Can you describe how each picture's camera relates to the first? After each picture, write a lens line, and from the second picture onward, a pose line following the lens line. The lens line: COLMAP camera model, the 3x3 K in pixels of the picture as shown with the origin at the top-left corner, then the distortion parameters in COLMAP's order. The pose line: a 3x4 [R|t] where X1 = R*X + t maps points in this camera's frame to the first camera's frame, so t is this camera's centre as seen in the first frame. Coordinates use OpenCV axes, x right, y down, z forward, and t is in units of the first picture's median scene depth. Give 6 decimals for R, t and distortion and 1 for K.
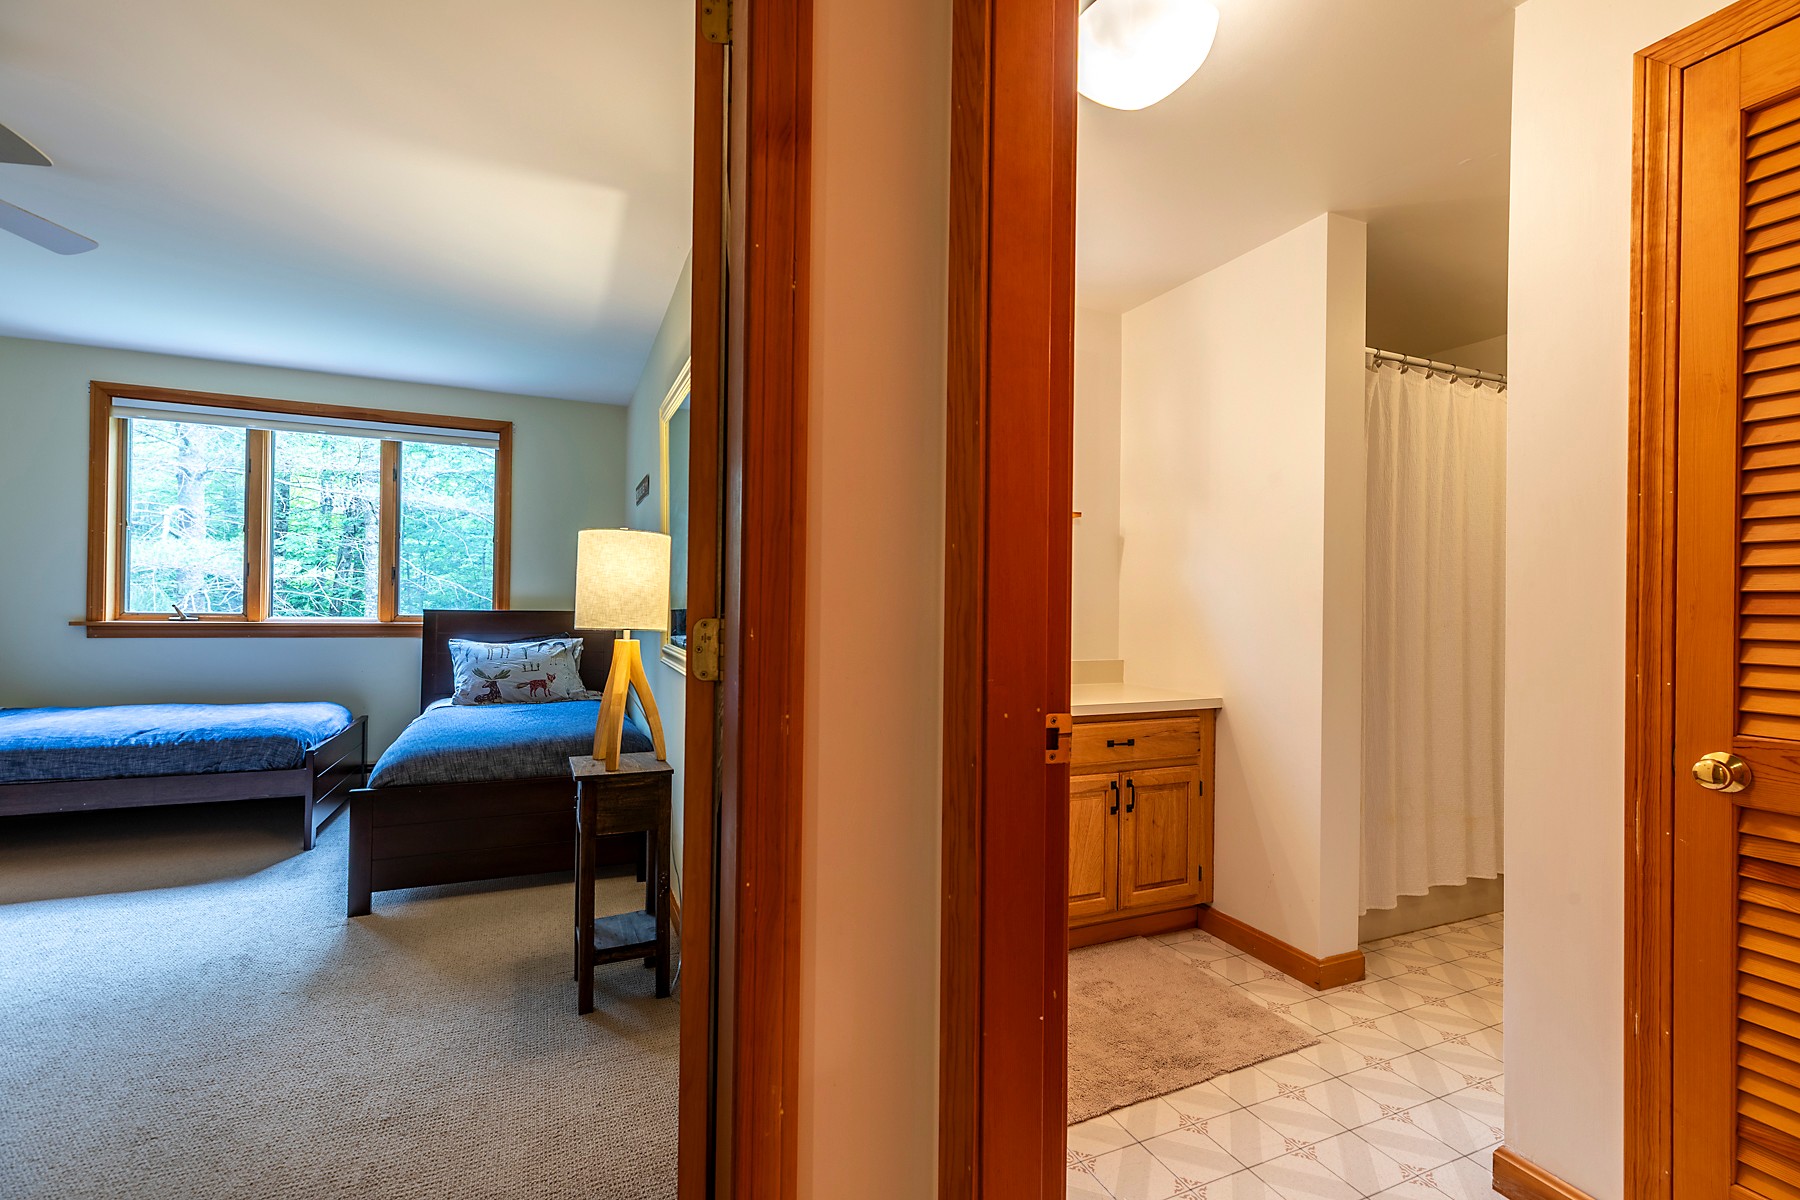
lens RADIAL K [[801.2, 0, 903.6], [0, 801.2, 593.2], [0, 0, 1]] dist [0.004190, 0.000534]
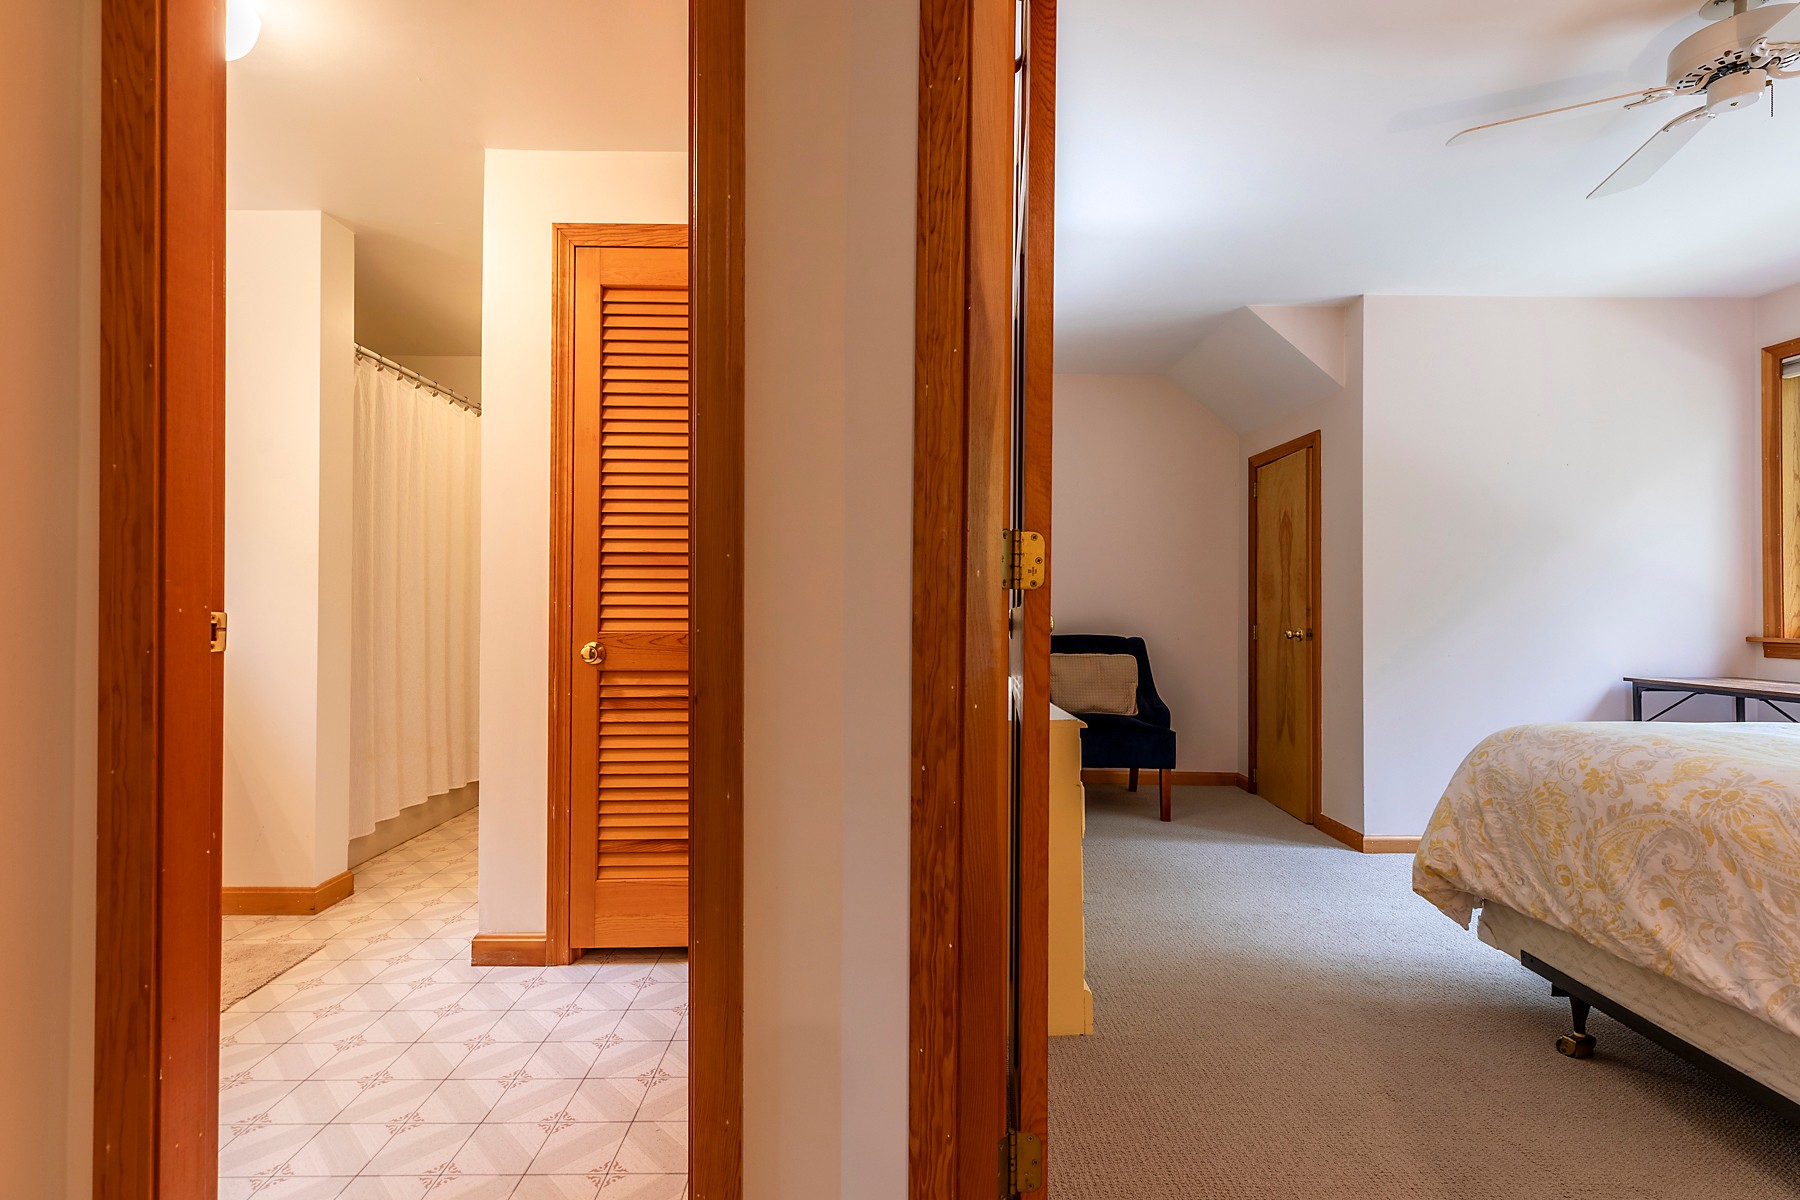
lens RADIAL K [[801.2, 0, 903.6], [0, 801.2, 593.2], [0, 0, 1]] dist [0.004190, 0.000534]
pose [[0.376388, -0.007722, 0.926430, -0.249897], [-0.005378, 0.999930, 0.010519, 0.045098], [-0.926447, -0.008941, 0.376320, -0.206232]]
